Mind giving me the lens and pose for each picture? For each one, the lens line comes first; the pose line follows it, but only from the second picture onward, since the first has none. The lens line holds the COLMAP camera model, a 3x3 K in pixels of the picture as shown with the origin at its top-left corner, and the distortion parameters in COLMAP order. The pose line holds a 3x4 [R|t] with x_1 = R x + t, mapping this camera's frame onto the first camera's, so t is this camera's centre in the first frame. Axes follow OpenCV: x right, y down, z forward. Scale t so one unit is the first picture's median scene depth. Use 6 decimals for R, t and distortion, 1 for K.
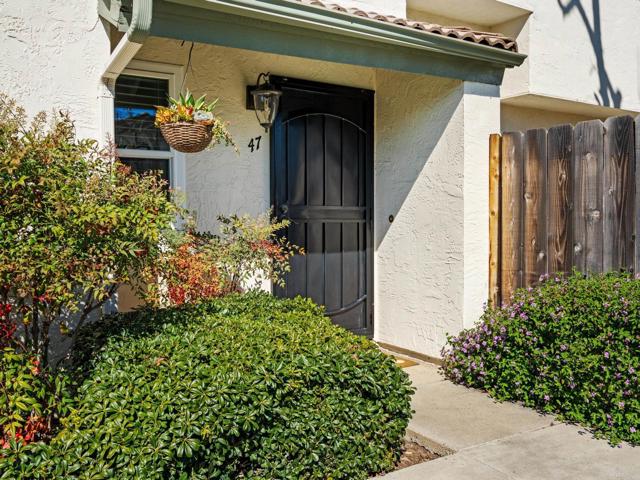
lens RADIAL K [[526.6, 0, 320.6], [0, 526.6, 239.2], [0, 0, 1]] dist [0.007608, 0.002903]
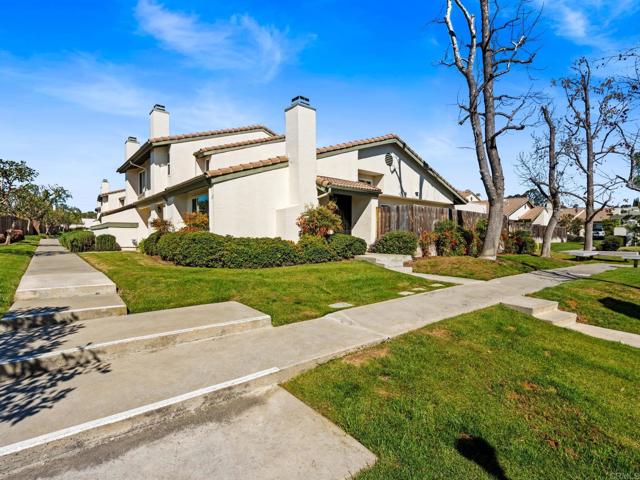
lens RADIAL K [[325.9, 0, 318.9], [0, 325.9, 237.9], [0, 0, 1]] dist [-0.012523, 0.002717]
pose [[0.987964, -0.004483, 0.154618, -0.779284], [0.007371, 0.999809, -0.018111, 0.174025], [-0.154507, 0.019032, 0.987808, -2.213592]]
